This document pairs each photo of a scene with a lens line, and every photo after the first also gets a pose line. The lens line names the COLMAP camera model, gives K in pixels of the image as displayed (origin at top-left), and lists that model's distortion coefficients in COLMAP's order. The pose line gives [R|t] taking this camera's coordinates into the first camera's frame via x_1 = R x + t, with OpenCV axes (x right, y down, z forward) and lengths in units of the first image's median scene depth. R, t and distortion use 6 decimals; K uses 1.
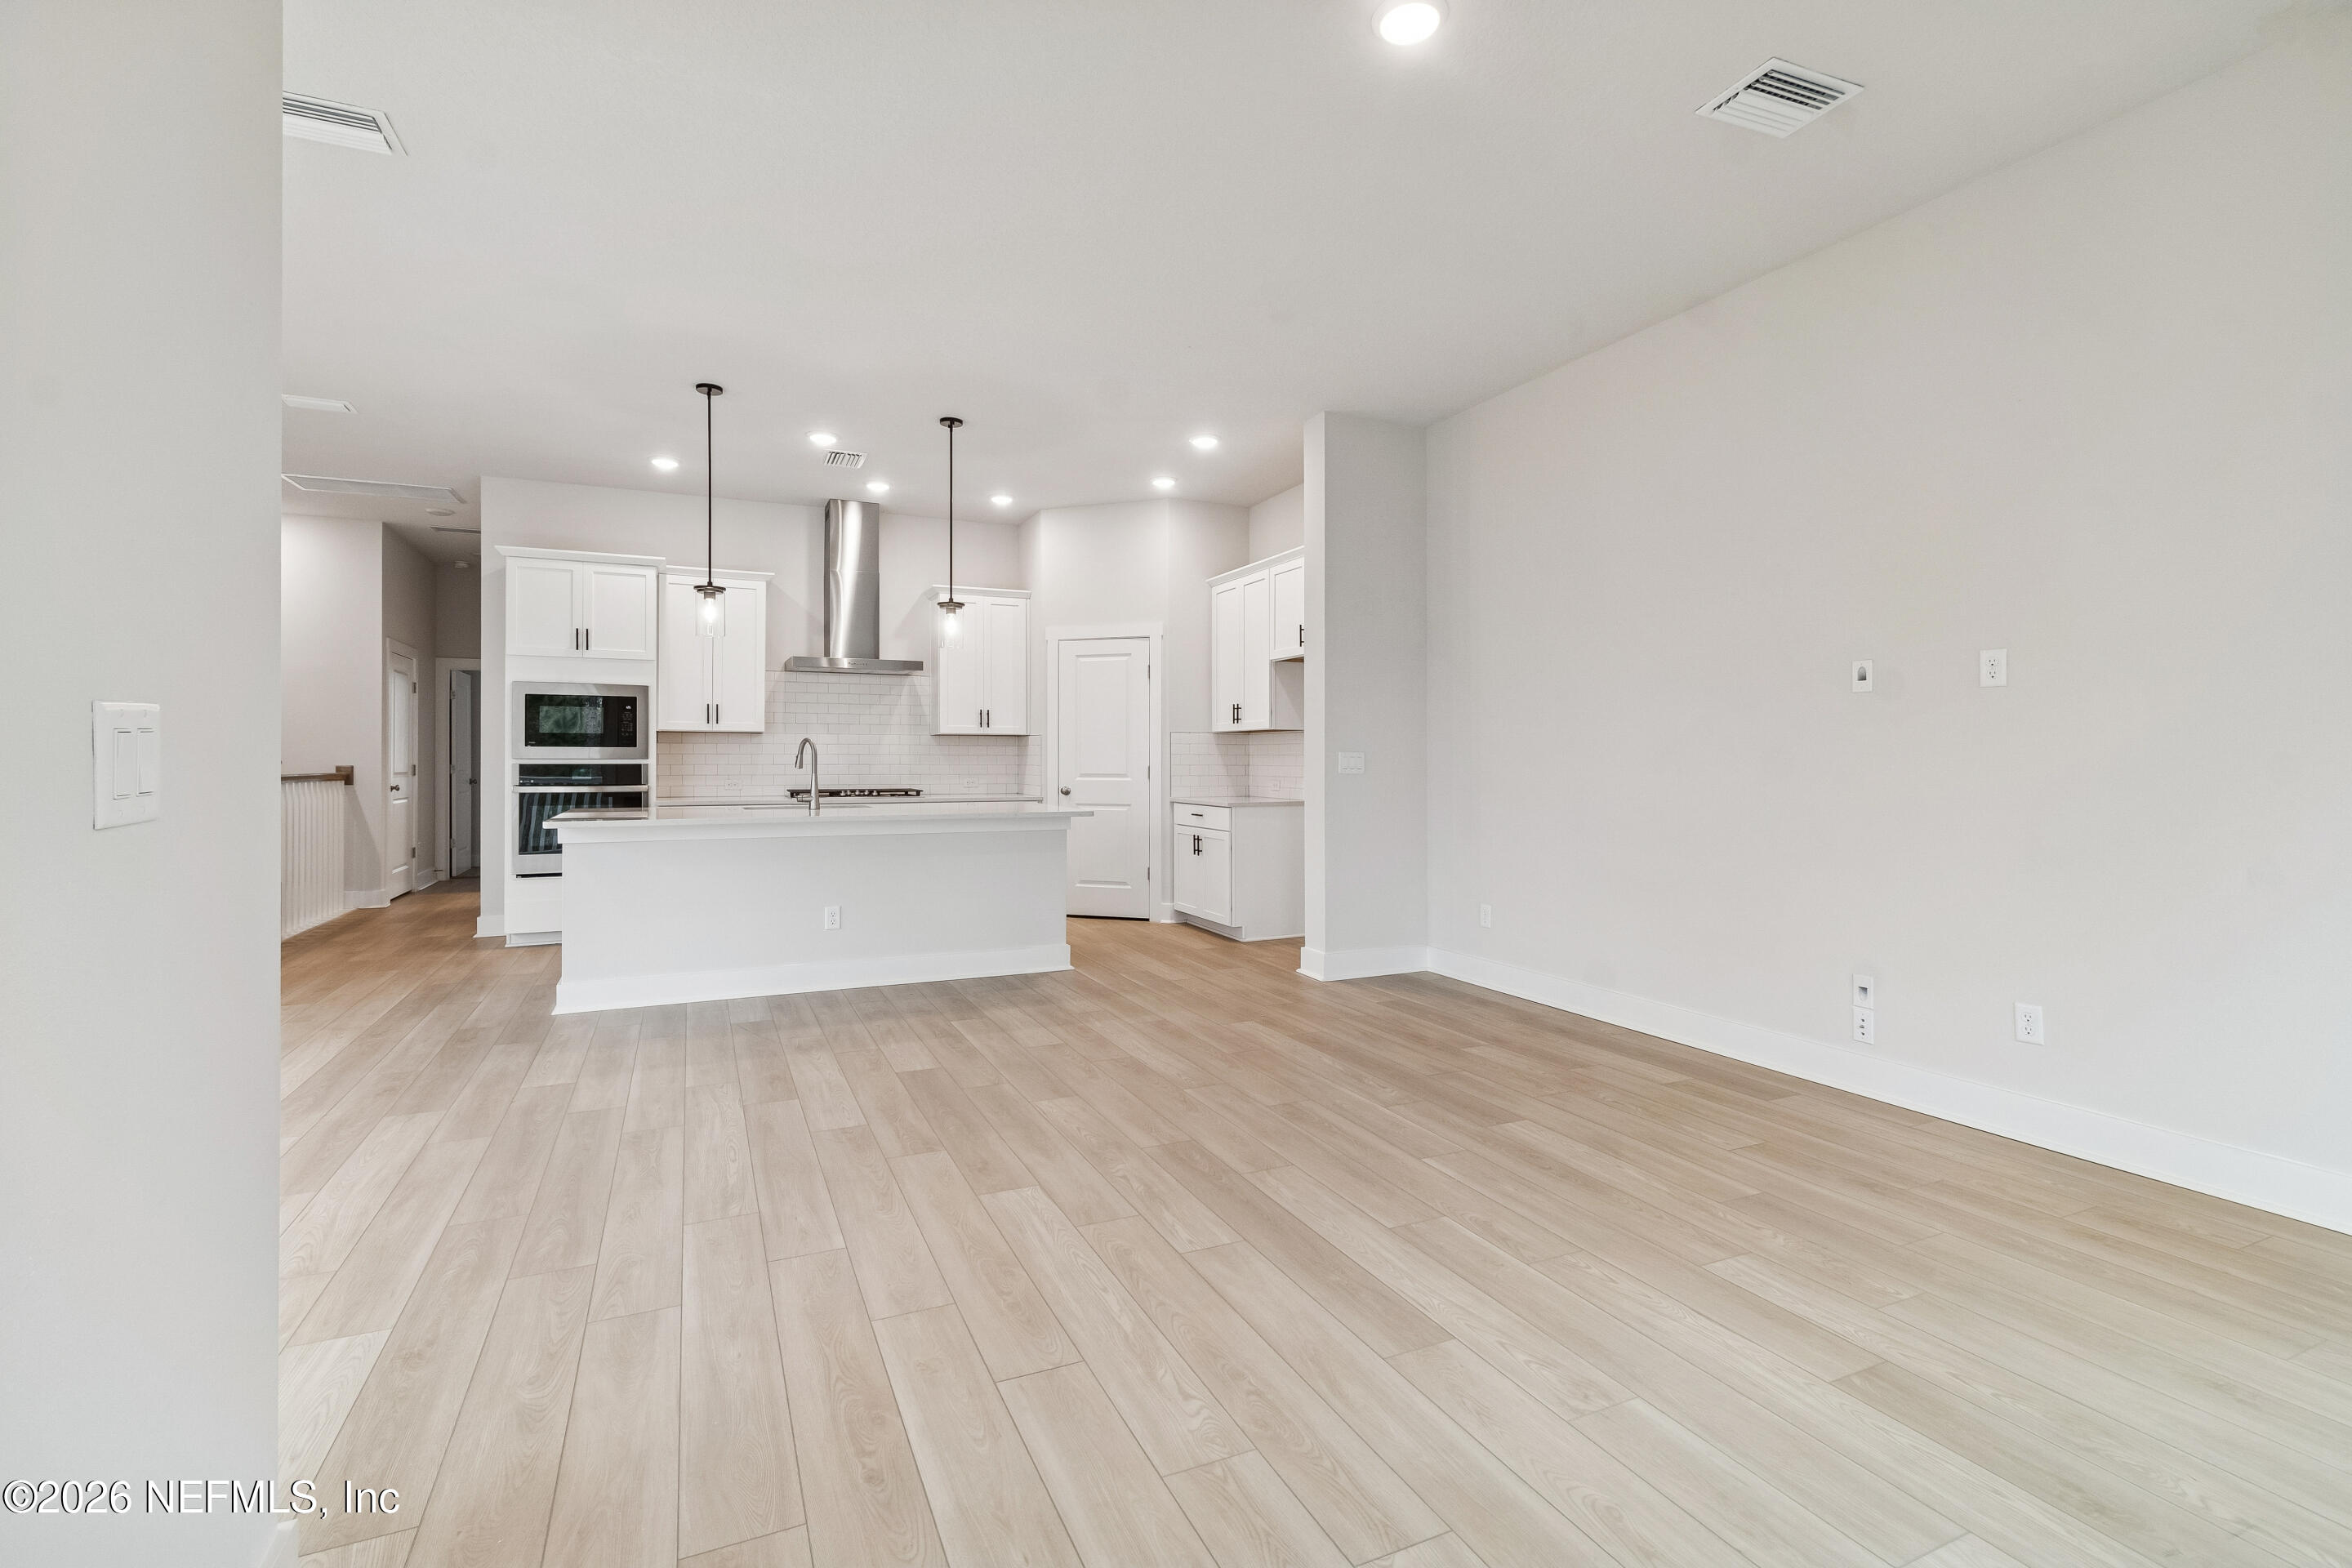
lens RADIAL K [[1040.6, 0, 1161.9], [0, 1040.6, 759.6], [0, 0, 1]] dist [0.001729, 0.000235]
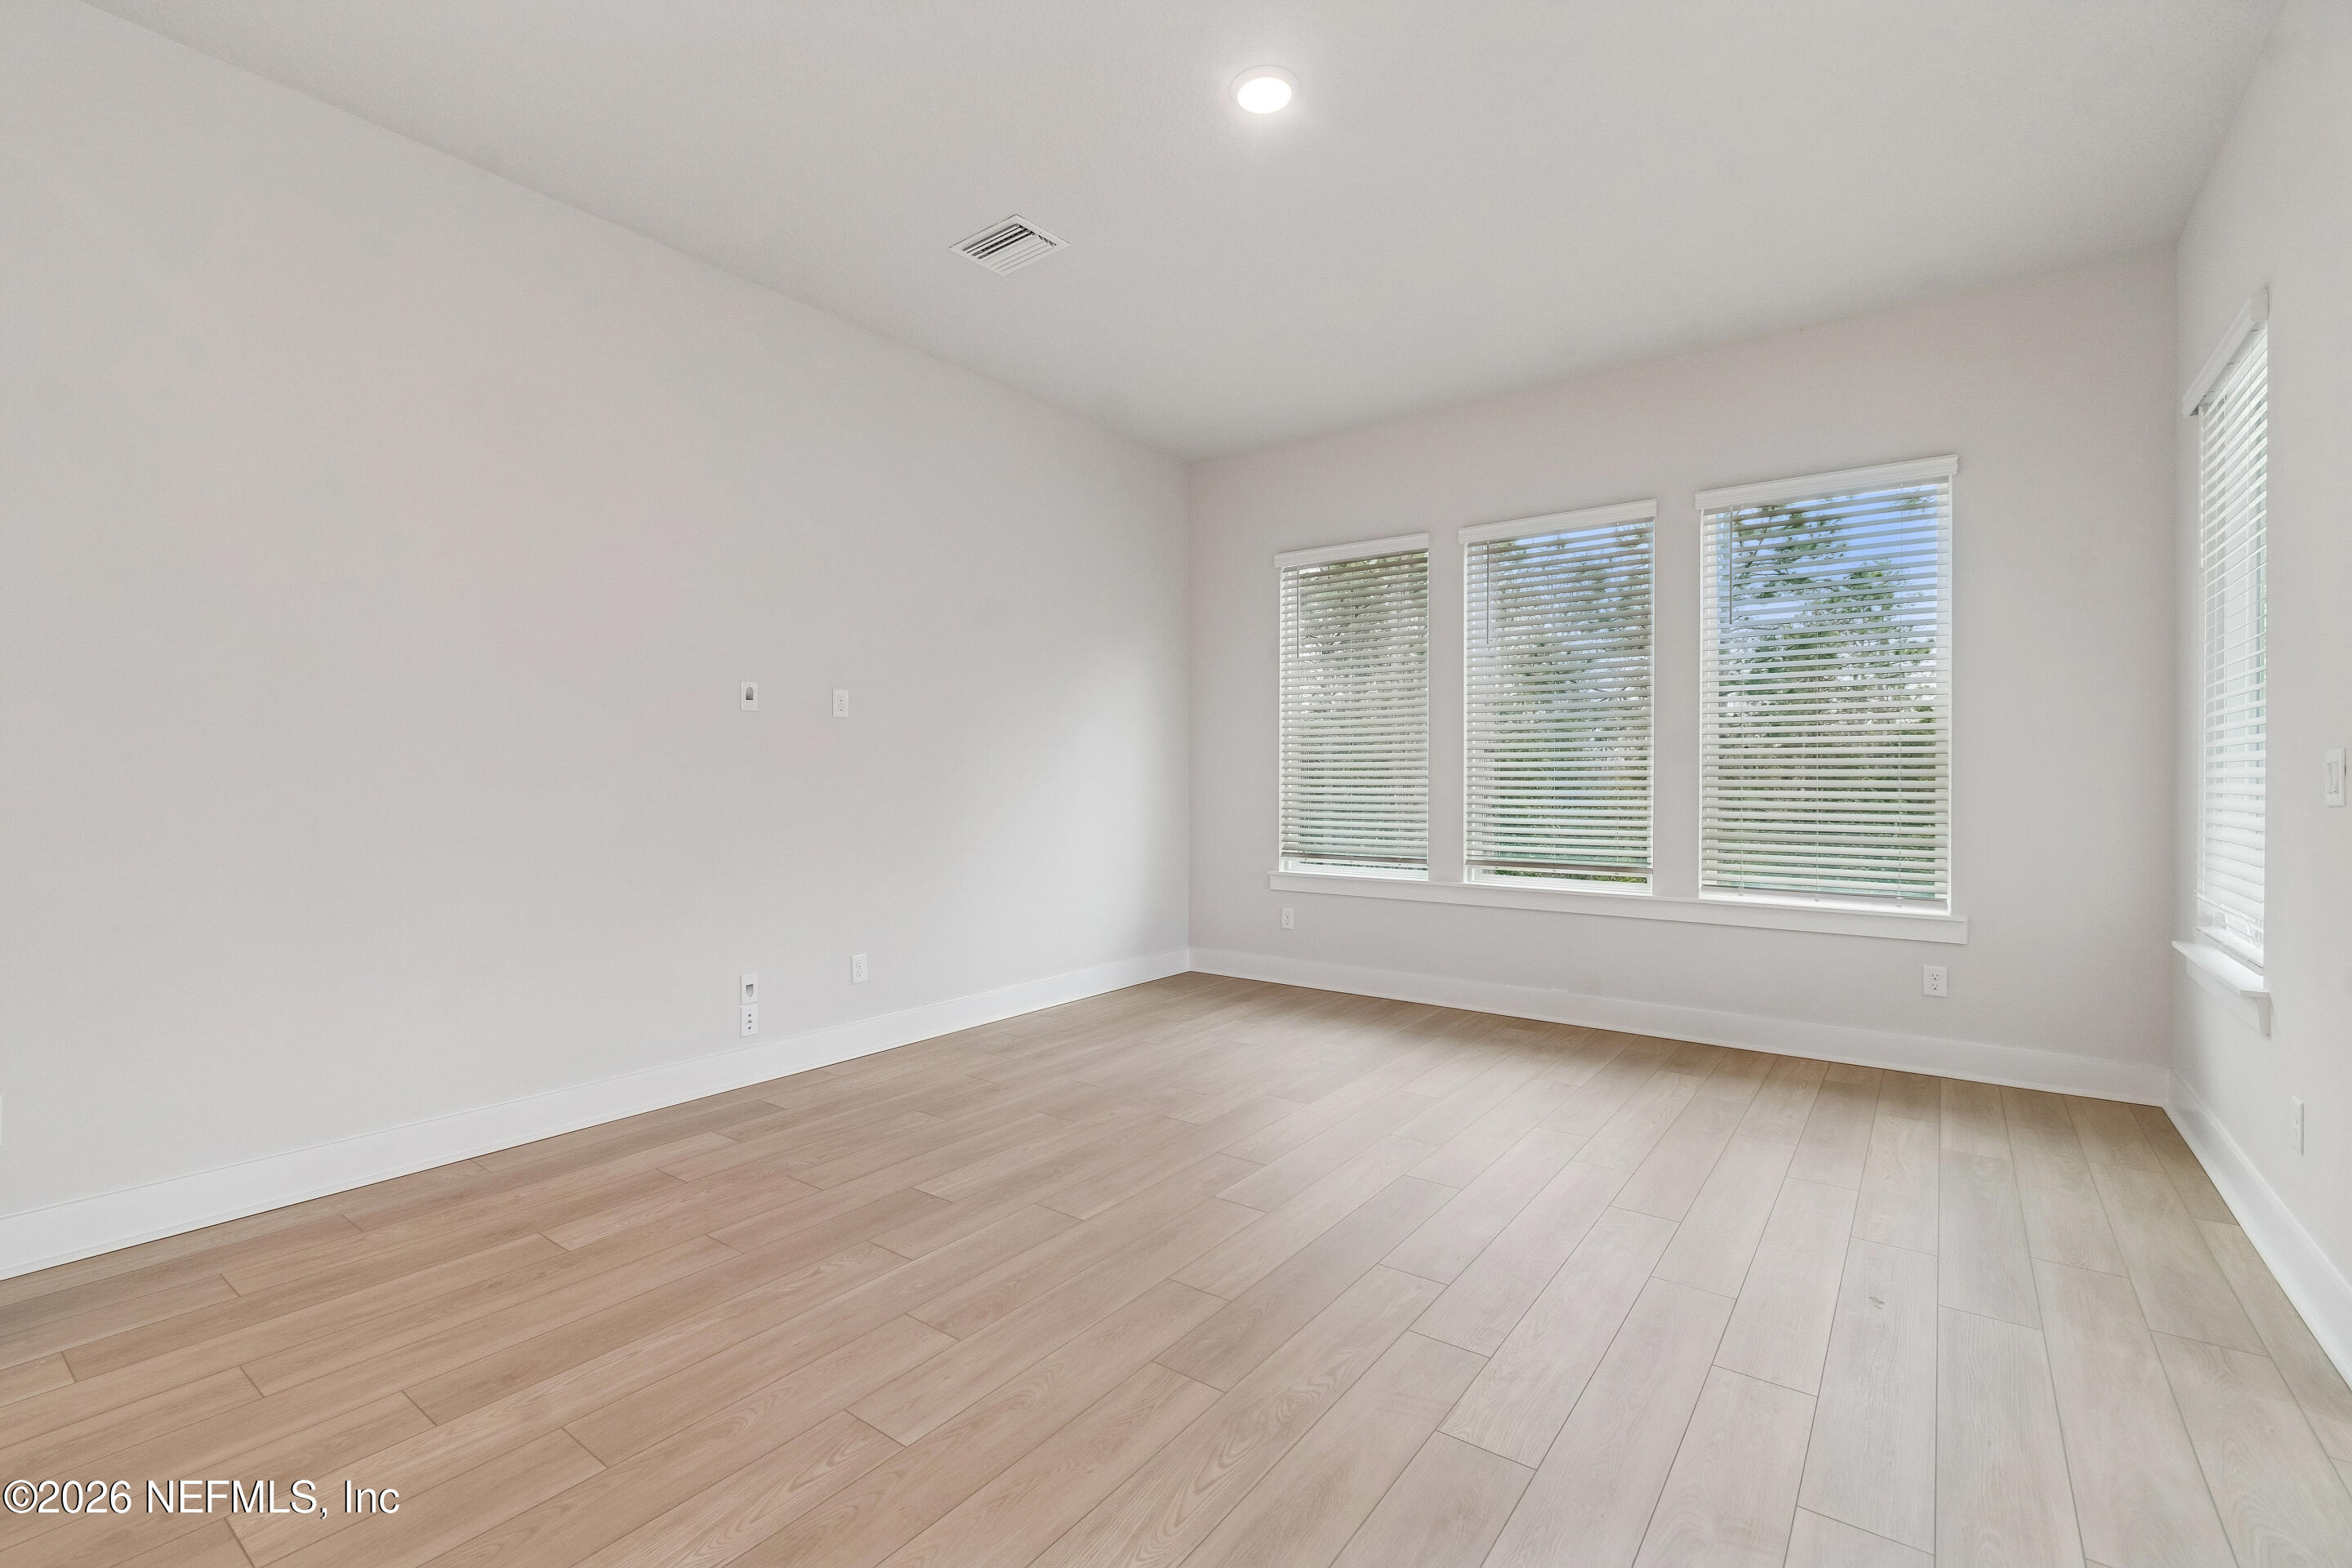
lens RADIAL K [[1032.9, 0, 1158.2], [0, 1032.9, 776.7], [0, 0, 1]] dist [0.001214, 0.000014]
pose [[-0.478975, -0.000626, 0.877829, -0.266830], [-0.002276, 0.999997, -0.000528, 0.001690], [-0.877826, -0.002251, -0.478975, 0.651621]]
